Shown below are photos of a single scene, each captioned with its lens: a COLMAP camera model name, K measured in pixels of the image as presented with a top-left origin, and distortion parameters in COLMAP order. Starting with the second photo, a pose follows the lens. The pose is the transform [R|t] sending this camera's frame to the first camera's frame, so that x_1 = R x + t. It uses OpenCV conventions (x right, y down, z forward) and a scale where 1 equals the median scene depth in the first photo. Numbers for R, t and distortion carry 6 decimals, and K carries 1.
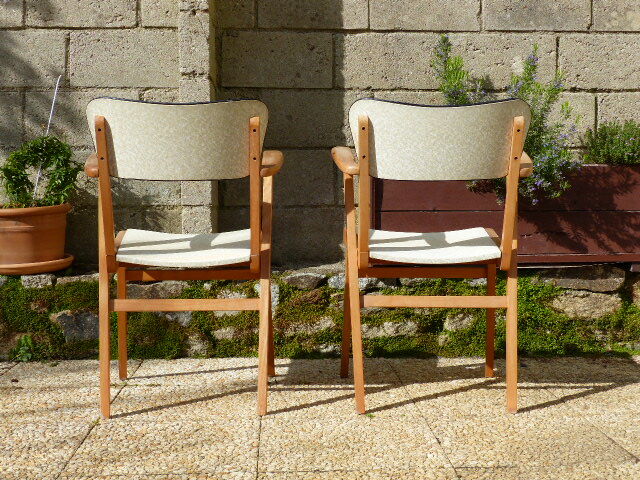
lens RADIAL K [[922.1, 0, 316.7], [0, 922.1, 238.7], [0, 0, 1]] dist [-0.015928, 0.000000]
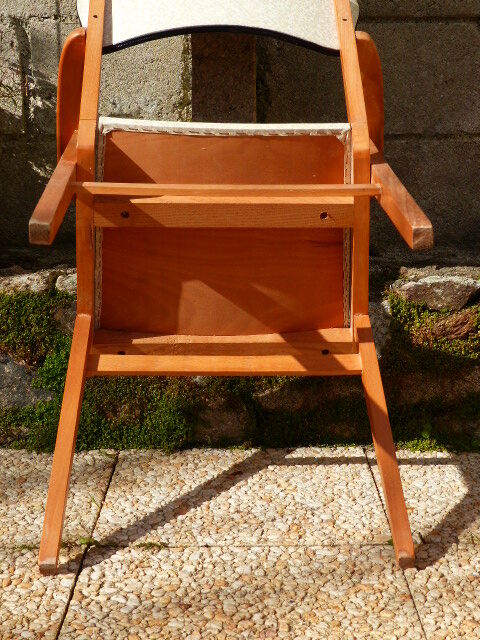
lens RADIAL K [[1114.4, 0, 246.5], [0, 1114.4, 317.5], [0, 0, 1]] dist [-0.045583, 0.000000]
pose [[0.999413, 0.007468, -0.033448, -0.098969], [-0.002644, 0.989863, 0.142003, -0.025395], [0.034170, -0.141831, 0.989301, 0.417052]]
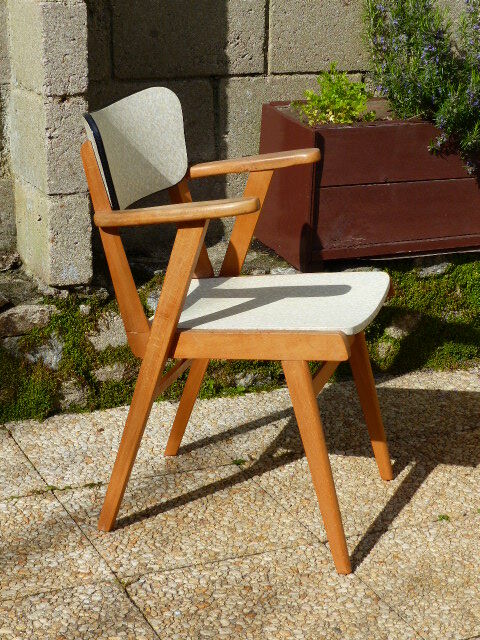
lens RADIAL K [[1394.4, 0, 243.5], [0, 1394.4, 323.3], [0, 0, 1]] dist [-0.111253, 0.000000]
pose [[0.932224, -0.084387, 0.351904, -0.375746], [-0.003673, 0.970175, 0.242379, -0.189832], [-0.361862, -0.227244, 0.904111, 0.023676]]
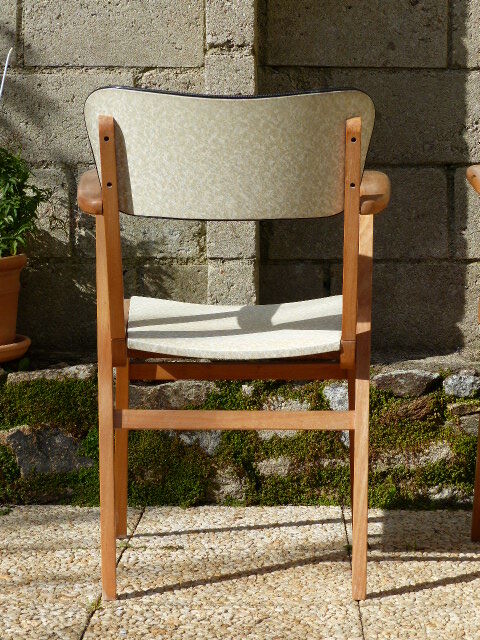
lens RADIAL K [[1529.8, 0, 243.3], [0, 1529.8, 318.4], [0, 0, 1]] dist [-0.023355, 0.000000]
pose [[0.997571, 0.008446, -0.069149, -0.051361], [-0.008066, 0.999951, 0.005781, -0.002019], [0.069194, -0.005209, 0.997590, -0.022475]]
